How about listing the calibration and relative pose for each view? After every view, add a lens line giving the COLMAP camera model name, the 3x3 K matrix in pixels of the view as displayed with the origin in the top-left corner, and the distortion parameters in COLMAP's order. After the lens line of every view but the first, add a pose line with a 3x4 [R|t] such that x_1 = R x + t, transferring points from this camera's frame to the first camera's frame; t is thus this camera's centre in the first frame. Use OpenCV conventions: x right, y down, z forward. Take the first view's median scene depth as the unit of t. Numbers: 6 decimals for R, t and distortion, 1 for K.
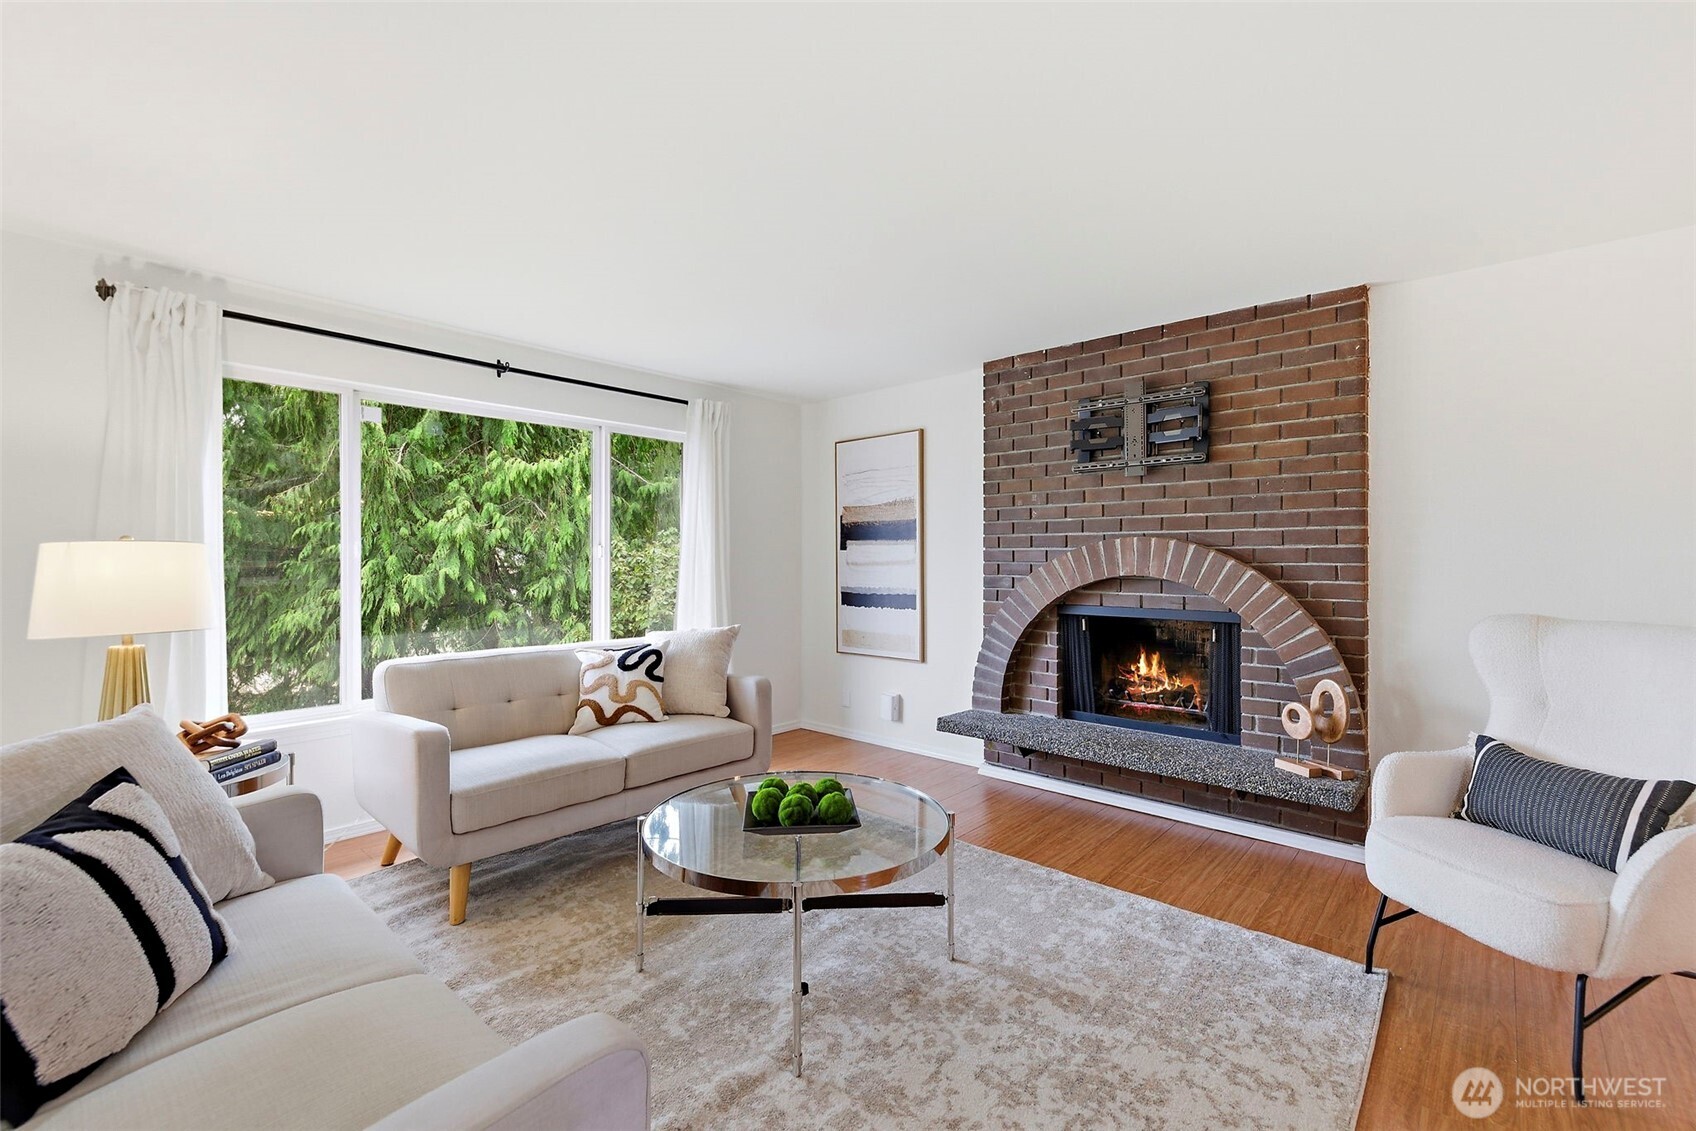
lens RADIAL K [[727.8, 0, 850.5], [0, 727.8, 565.4], [0, 0, 1]] dist [0.000482, 0.000374]
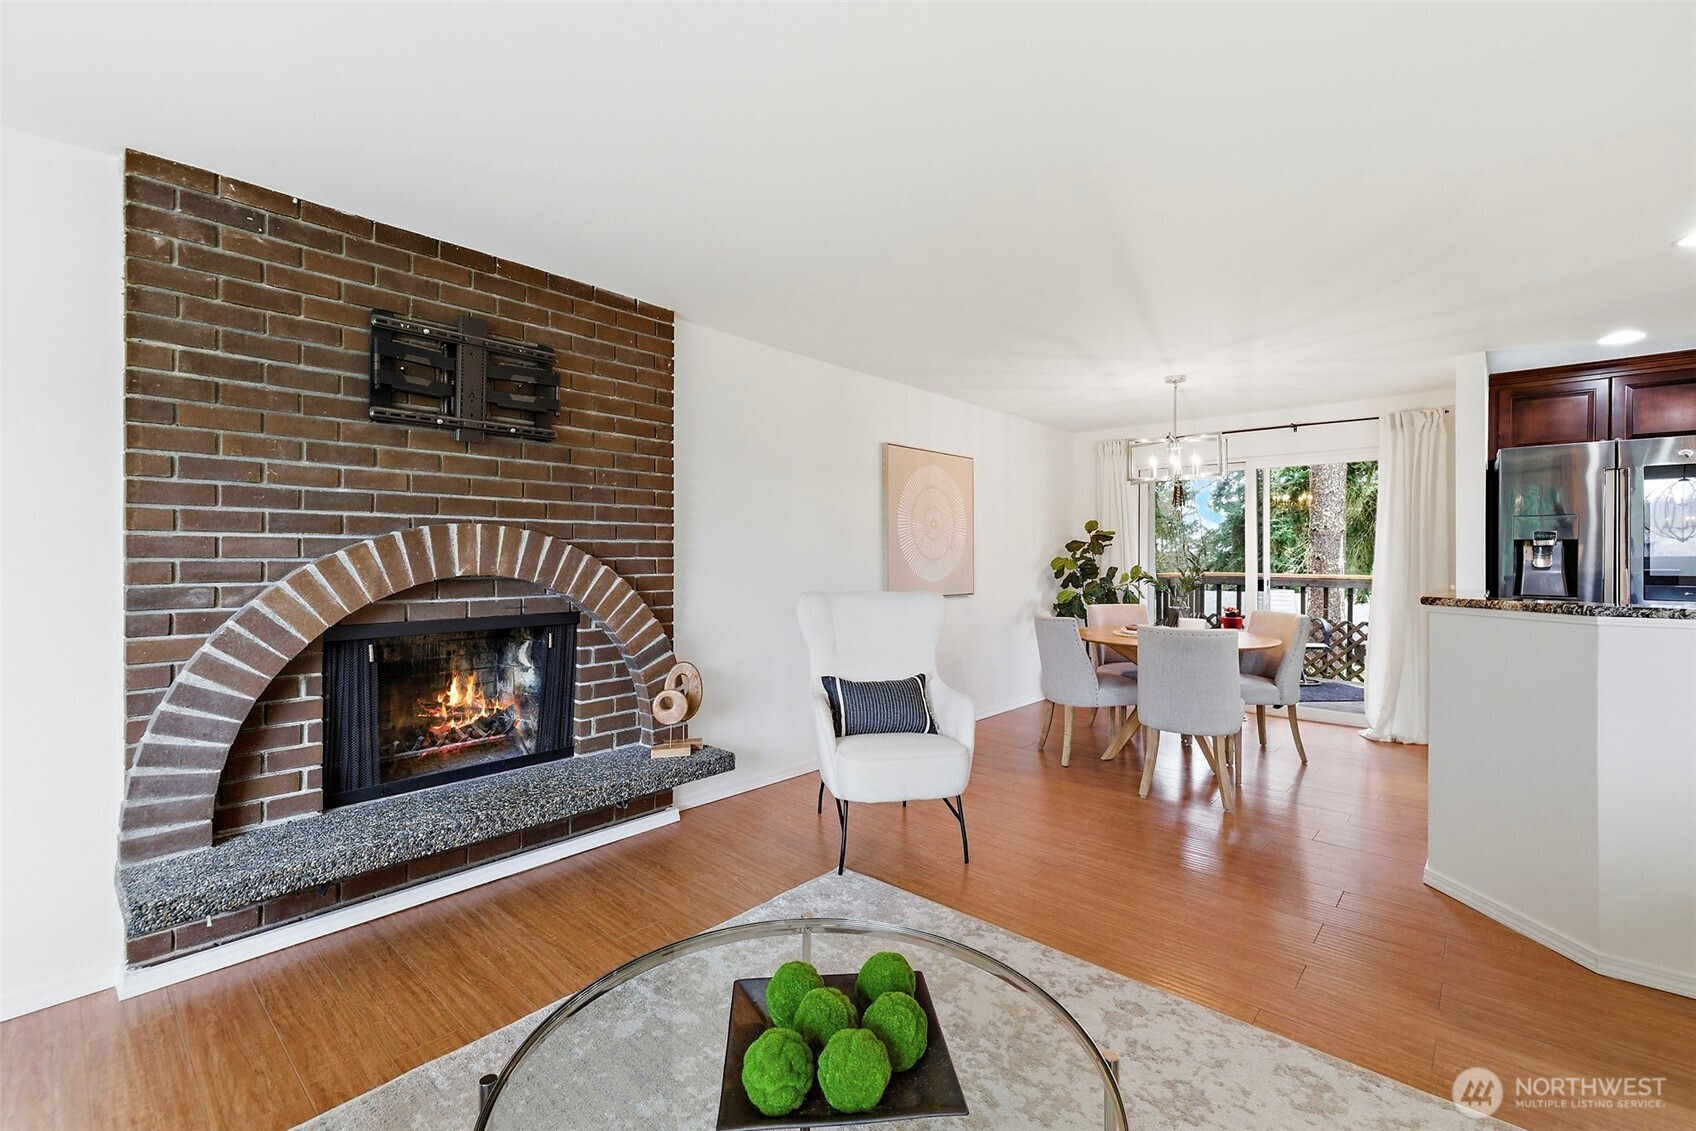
lens RADIAL K [[727.8, 0, 846.9], [0, 727.8, 560.9], [0, 0, 1]] dist [0.000482, 0.000374]
pose [[0.003355, -0.011196, 0.999932, -0.335709], [0.004077, 0.999929, 0.011182, -0.006902], [-0.999986, 0.004039, 0.003401, 0.568348]]
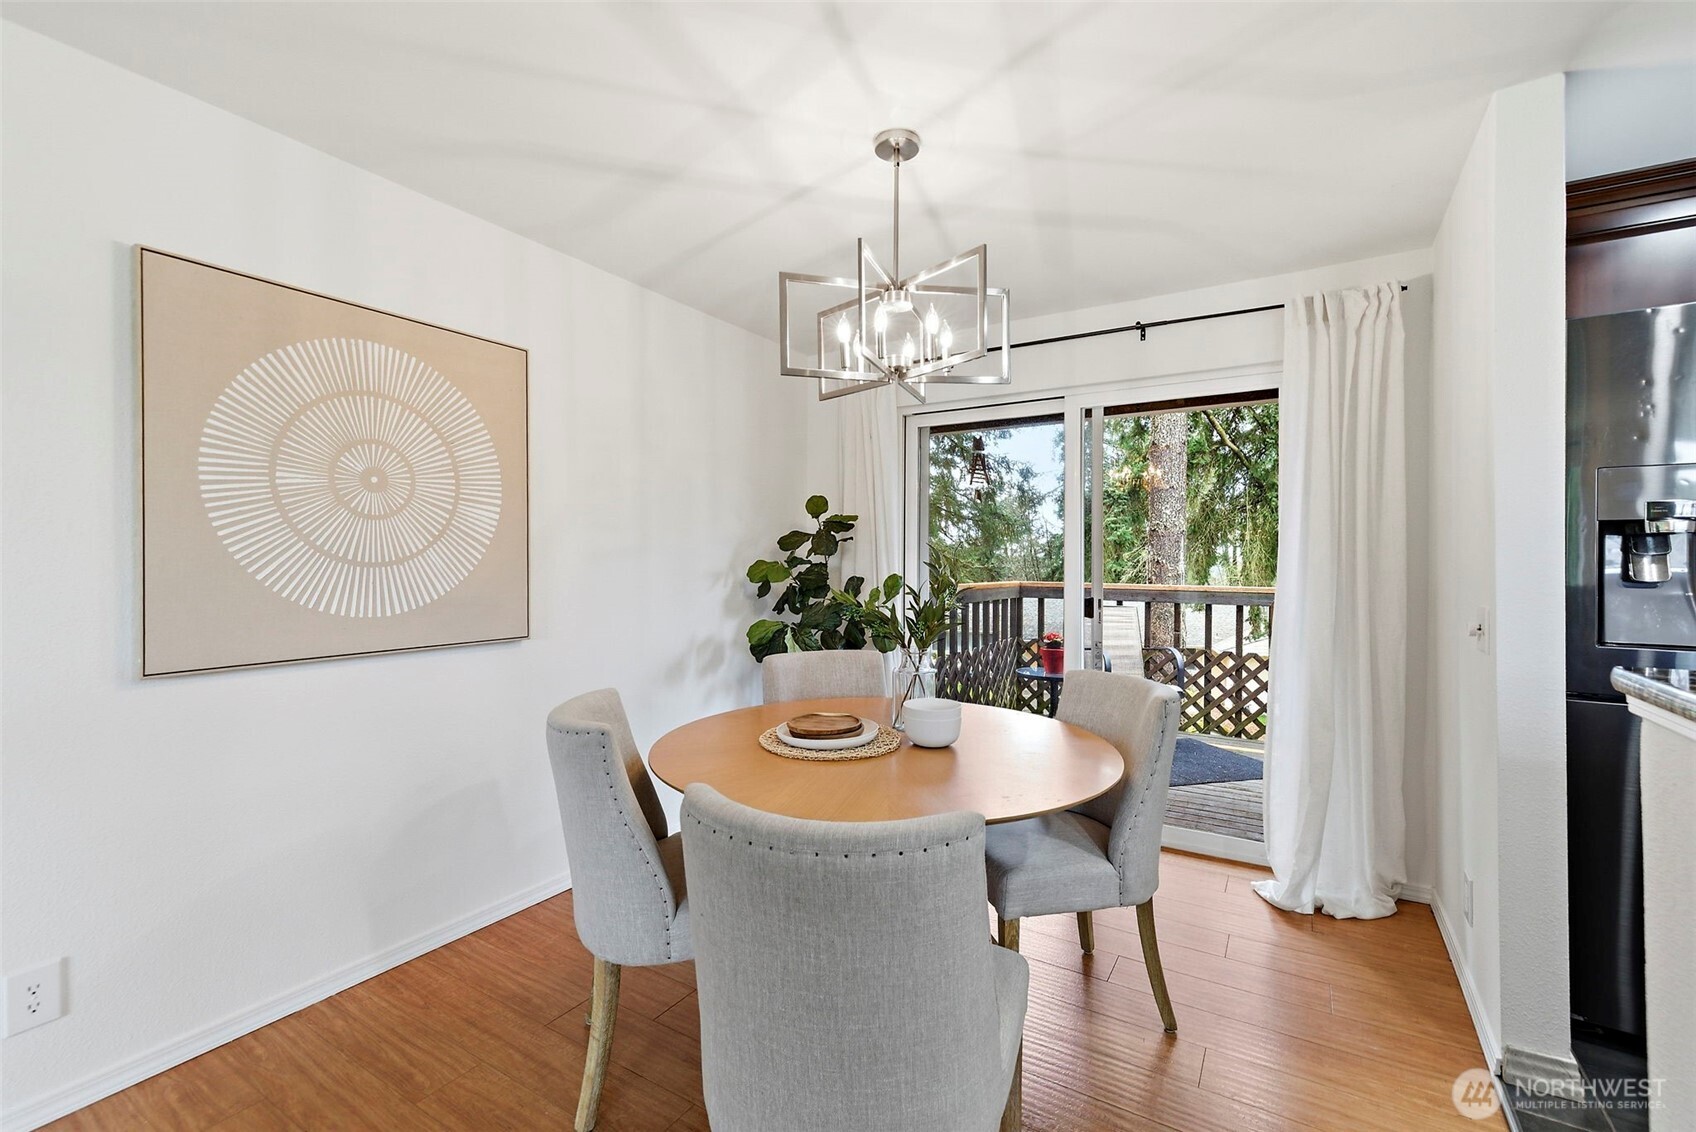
lens RADIAL K [[727.8, 0, 850.5], [0, 727.8, 562.0], [0, 0, 1]] dist [0.000482, 0.000374]
pose [[-0.180344, -0.007427, 0.983576, 0.354121], [0.002222, 0.999966, 0.007958, 0.000148], [-0.983601, 0.003621, -0.180321, 0.162499]]
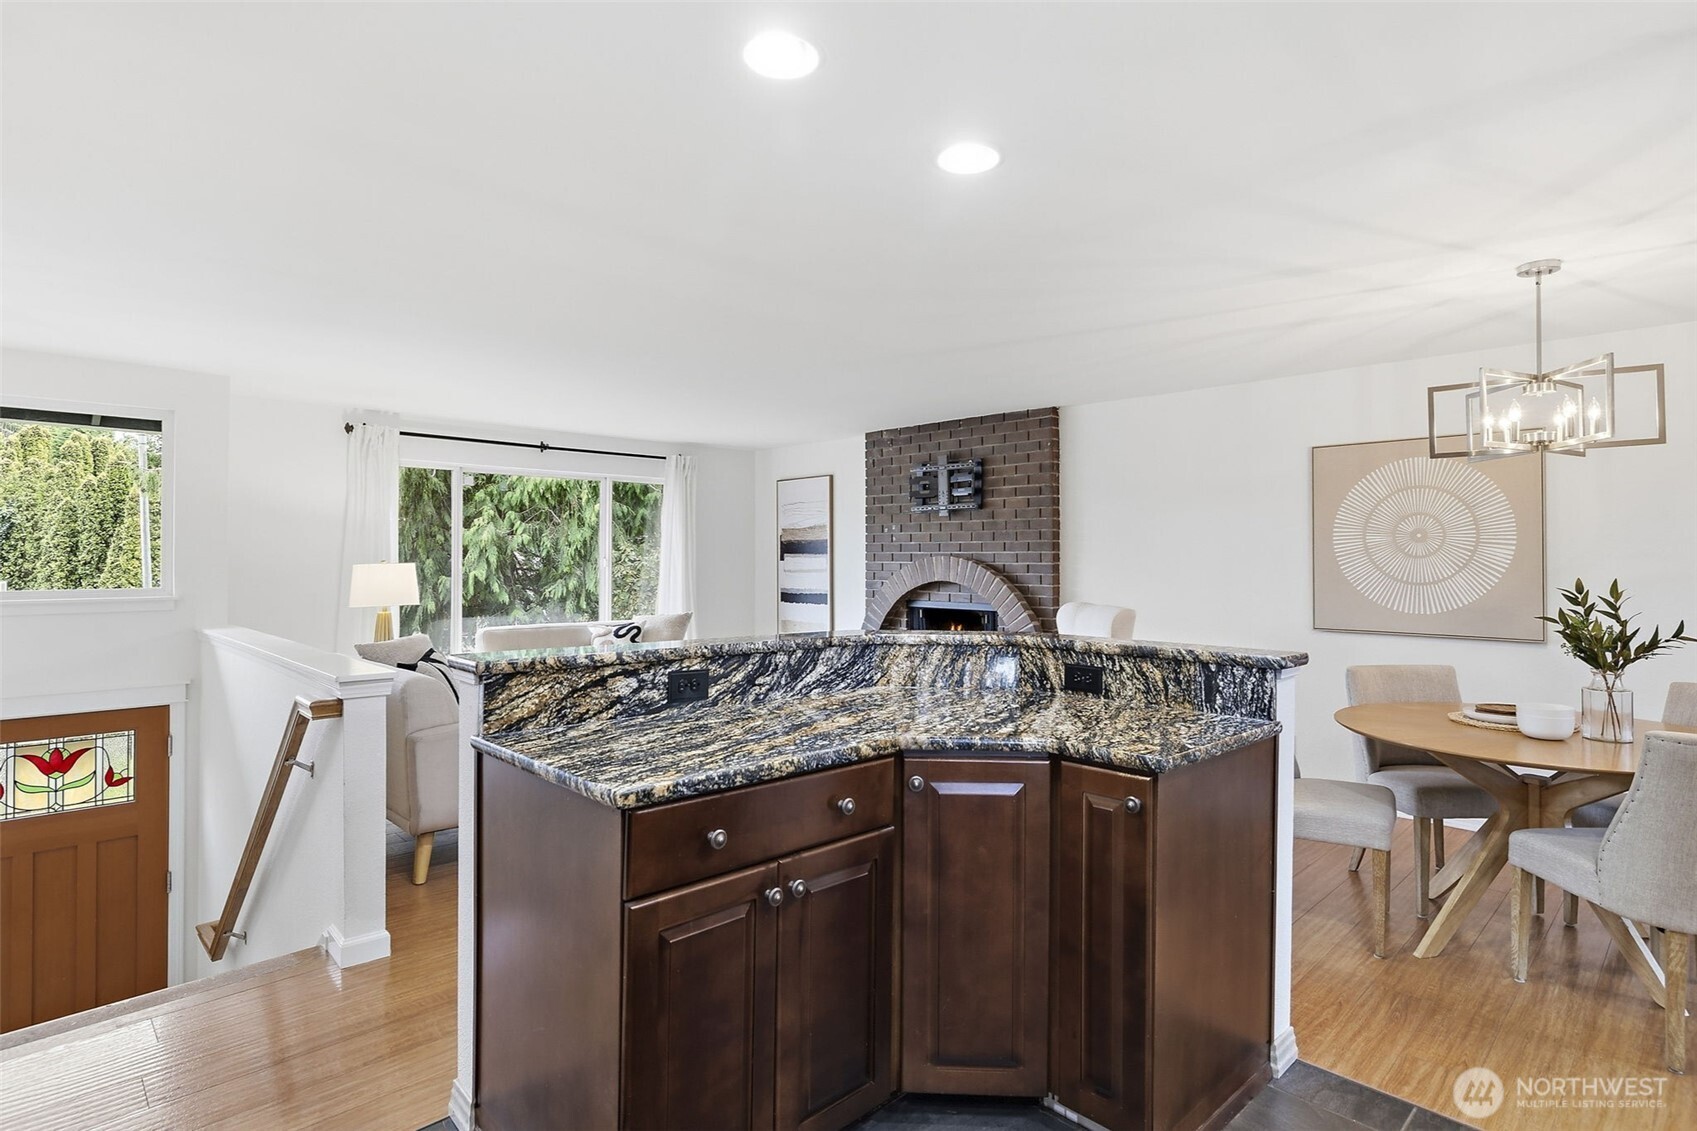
lens RADIAL K [[848.8, 0, 843.2], [0, 848.8, 560.3], [0, 0, 1]] dist [-0.012689, 0.000252]
pose [[0.997807, 0.003030, -0.066122, 0.275684], [-0.003484, 0.999971, -0.006758, -0.015649], [0.066100, 0.006974, 0.997789, -0.746720]]
